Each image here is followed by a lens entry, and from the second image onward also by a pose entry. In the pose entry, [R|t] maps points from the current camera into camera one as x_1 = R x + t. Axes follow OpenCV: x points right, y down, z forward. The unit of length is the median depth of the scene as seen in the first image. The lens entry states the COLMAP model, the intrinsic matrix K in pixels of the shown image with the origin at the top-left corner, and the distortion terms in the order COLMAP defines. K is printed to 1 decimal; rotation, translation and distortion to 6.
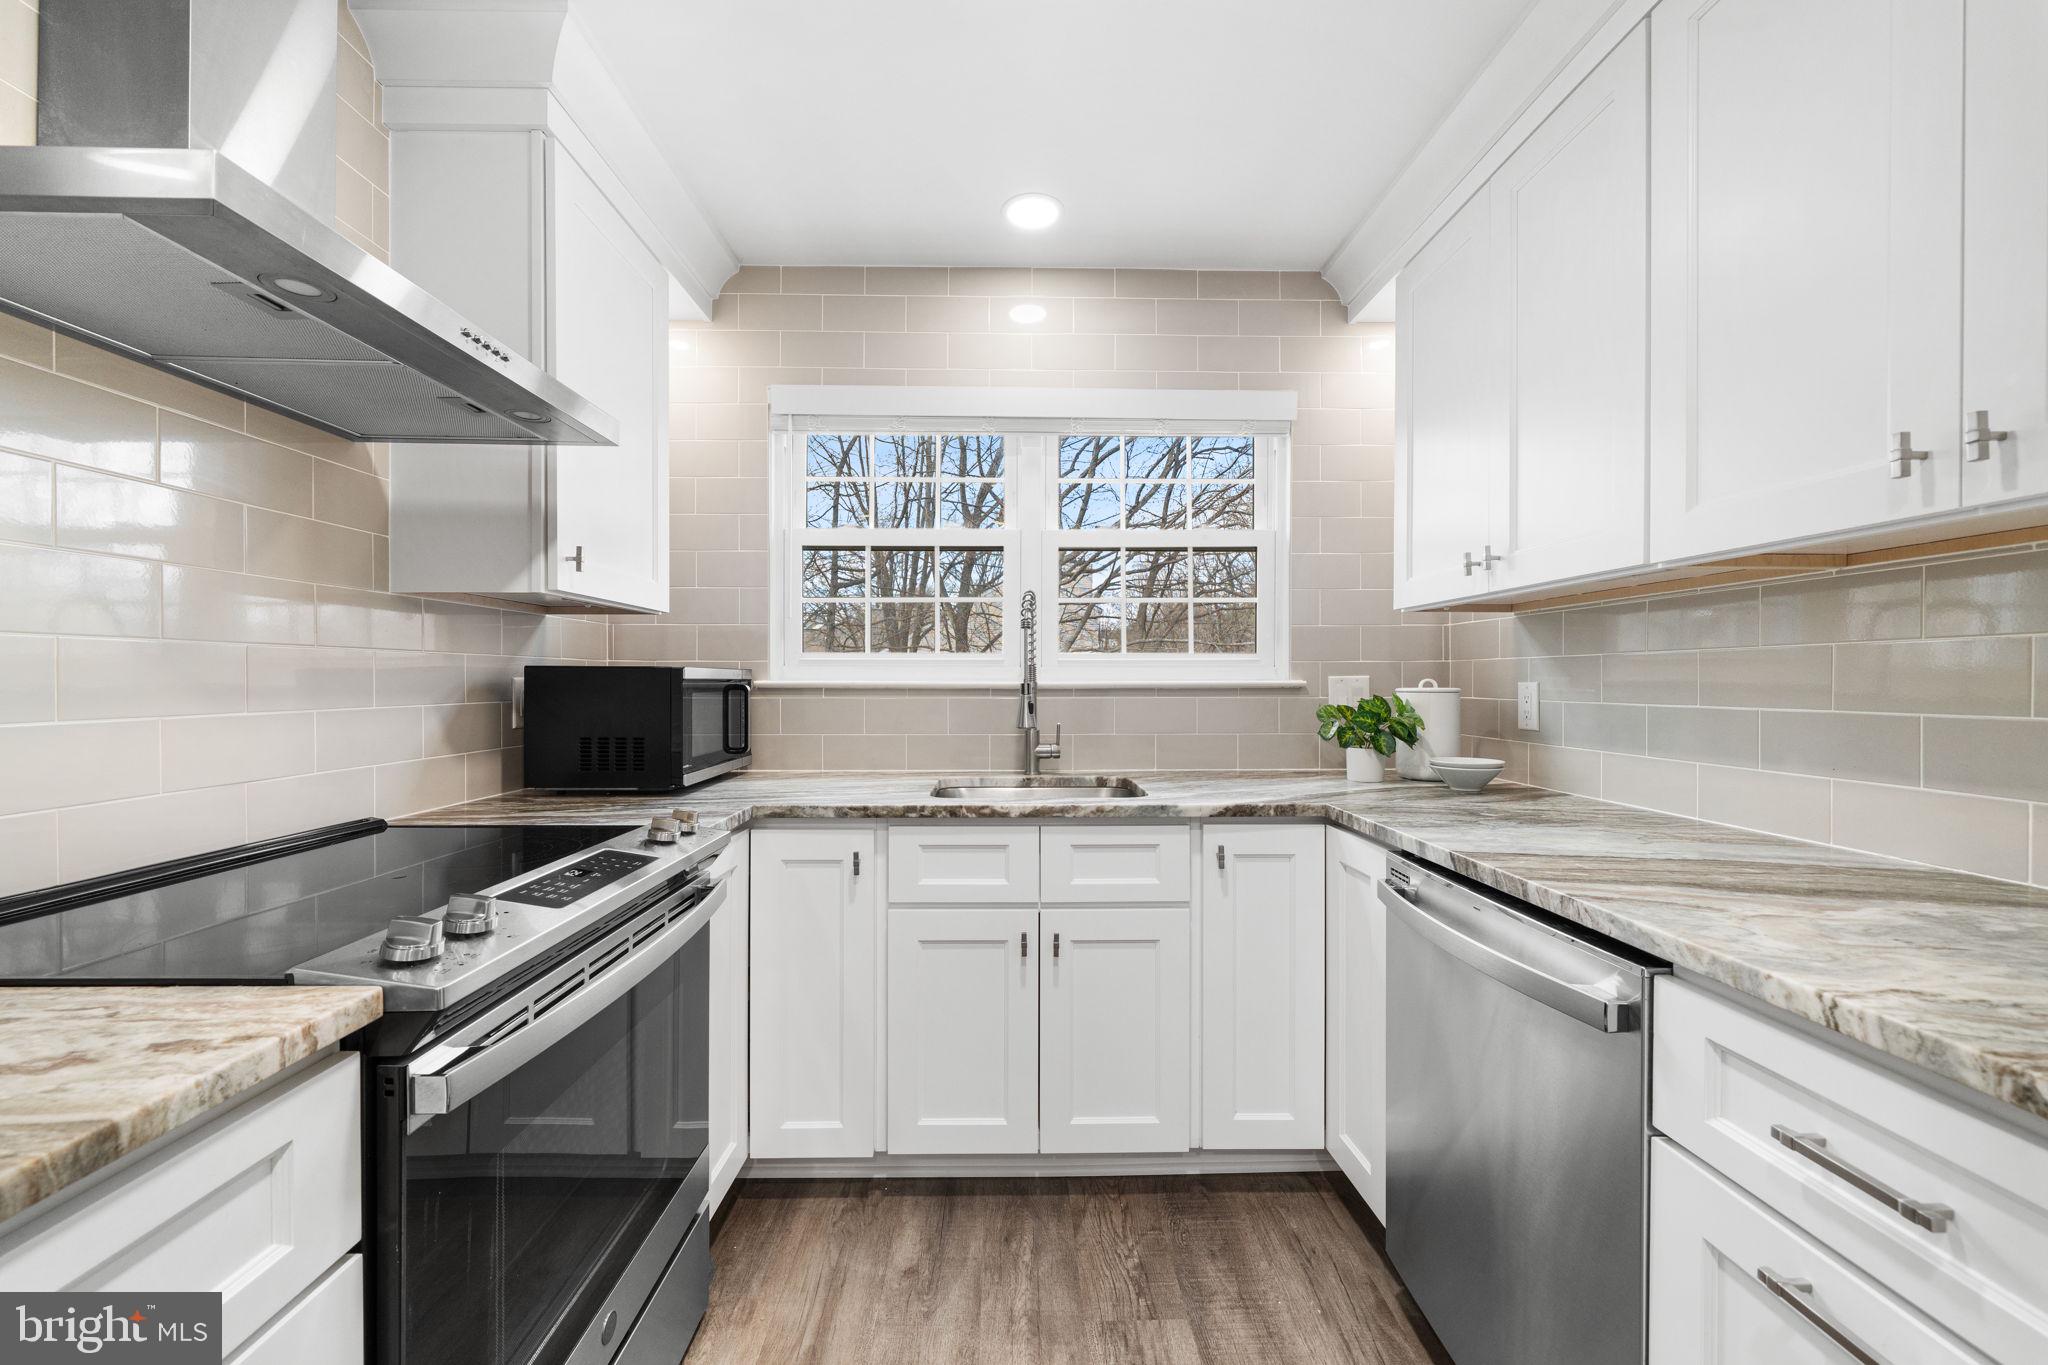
lens RADIAL K [[803.4, 0, 1020.5], [0, 803.4, 685.2], [0, 0, 1]] dist [-0.004679, -0.000536]
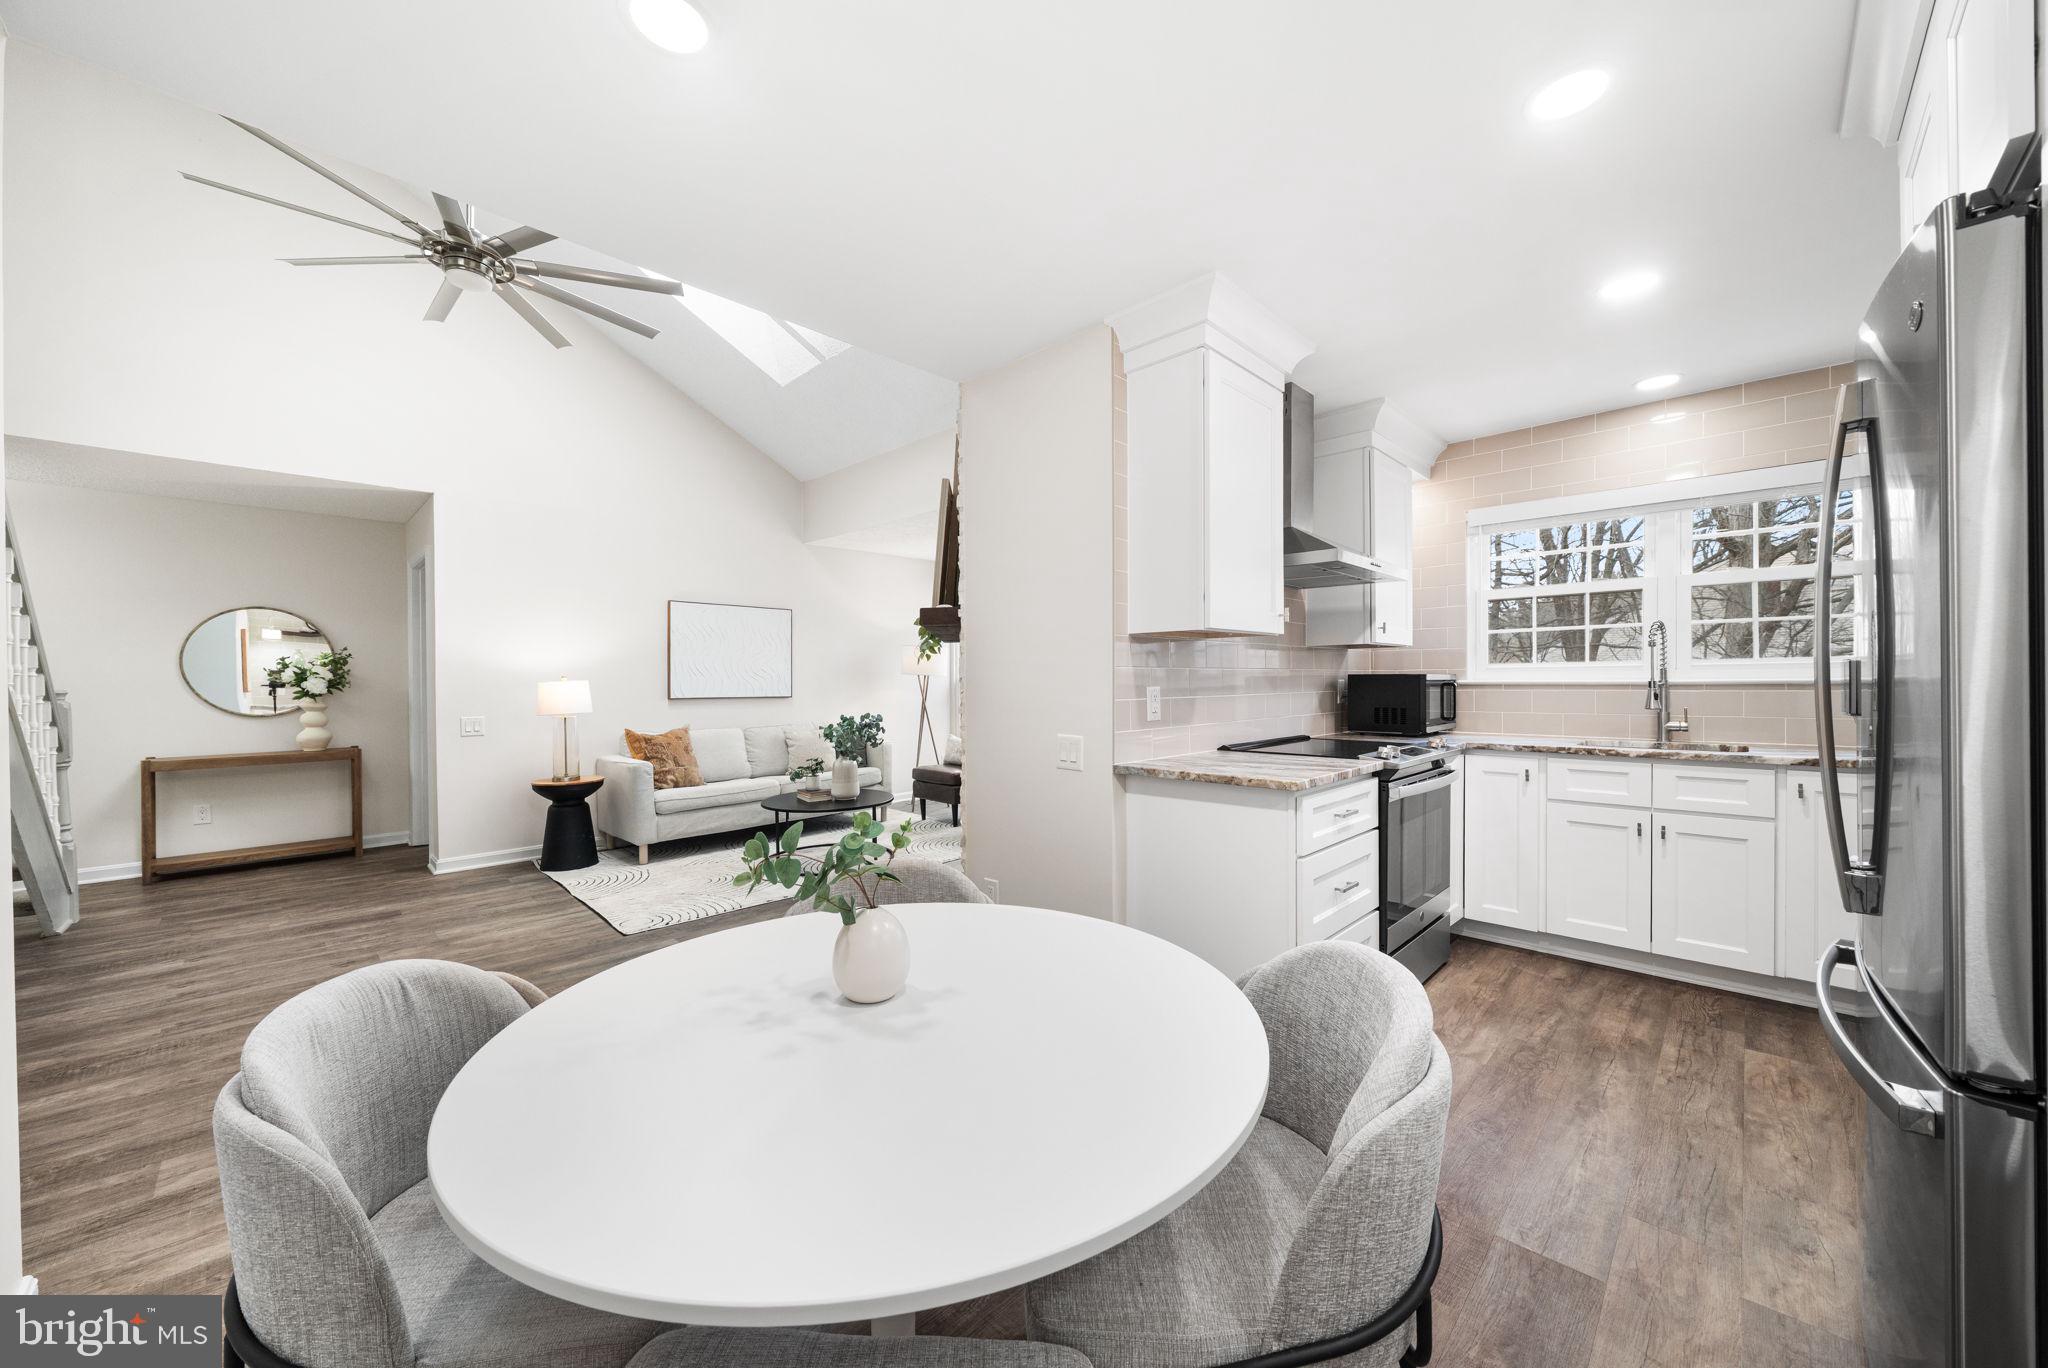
lens RADIAL K [[803.4, 0, 982.3], [0, 803.4, 687.7], [0, 0, 1]] dist [-0.004679, -0.000536]
pose [[0.701500, -0.000343, -0.712670, 0.240402], [0.002803, 0.999993, 0.002277, 0.003983], [0.712664, -0.003595, 0.701496, -1.234742]]
